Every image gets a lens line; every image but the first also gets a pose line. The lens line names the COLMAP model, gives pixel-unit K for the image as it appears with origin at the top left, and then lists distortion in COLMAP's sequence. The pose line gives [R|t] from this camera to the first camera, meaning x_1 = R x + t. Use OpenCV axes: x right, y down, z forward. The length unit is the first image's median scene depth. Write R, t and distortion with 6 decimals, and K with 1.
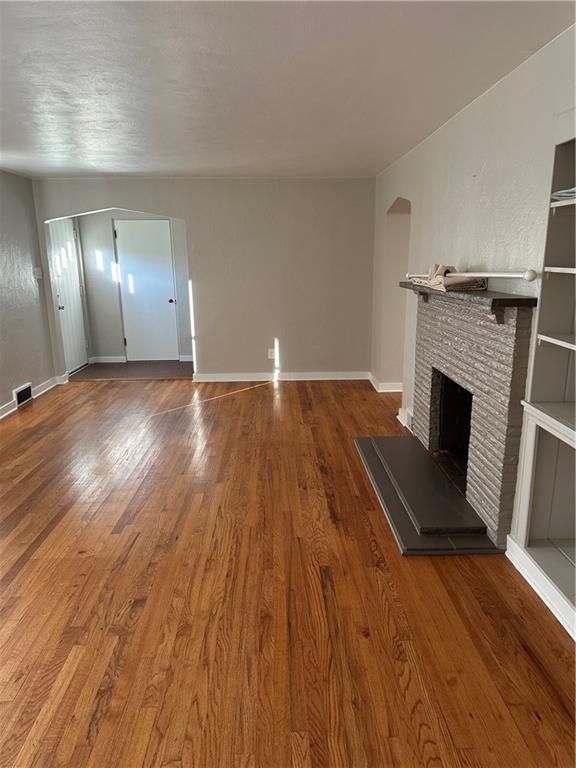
lens RADIAL K [[540.3, 0, 288.0], [0, 540.3, 384.0], [0, 0, 1]] dist [0.116636, -0.155502]
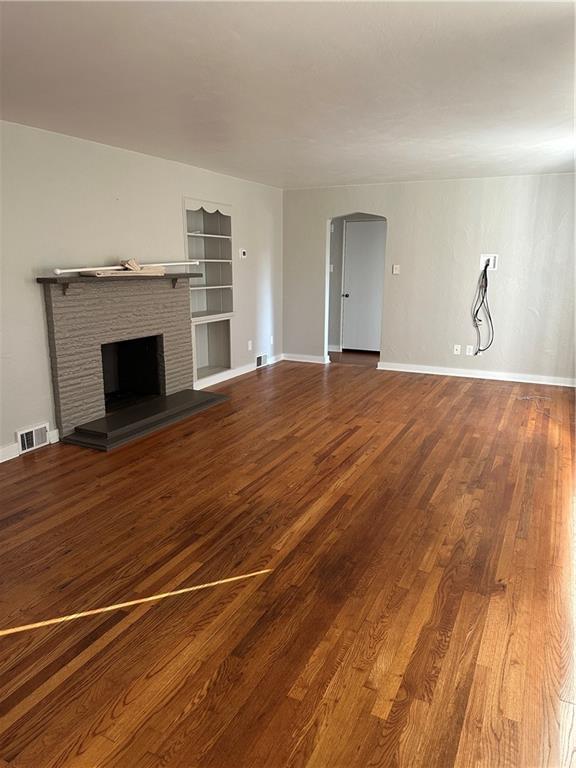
lens RADIAL K [[540.3, 0, 288.0], [0, 540.3, 384.0], [0, 0, 1]] dist [0.116636, -0.155502]
pose [[-0.885824, -0.102562, 0.452545, -0.650240], [0.106987, 0.903848, 0.414262, -0.408235], [-0.451519, 0.415379, -0.789677, 1.787542]]
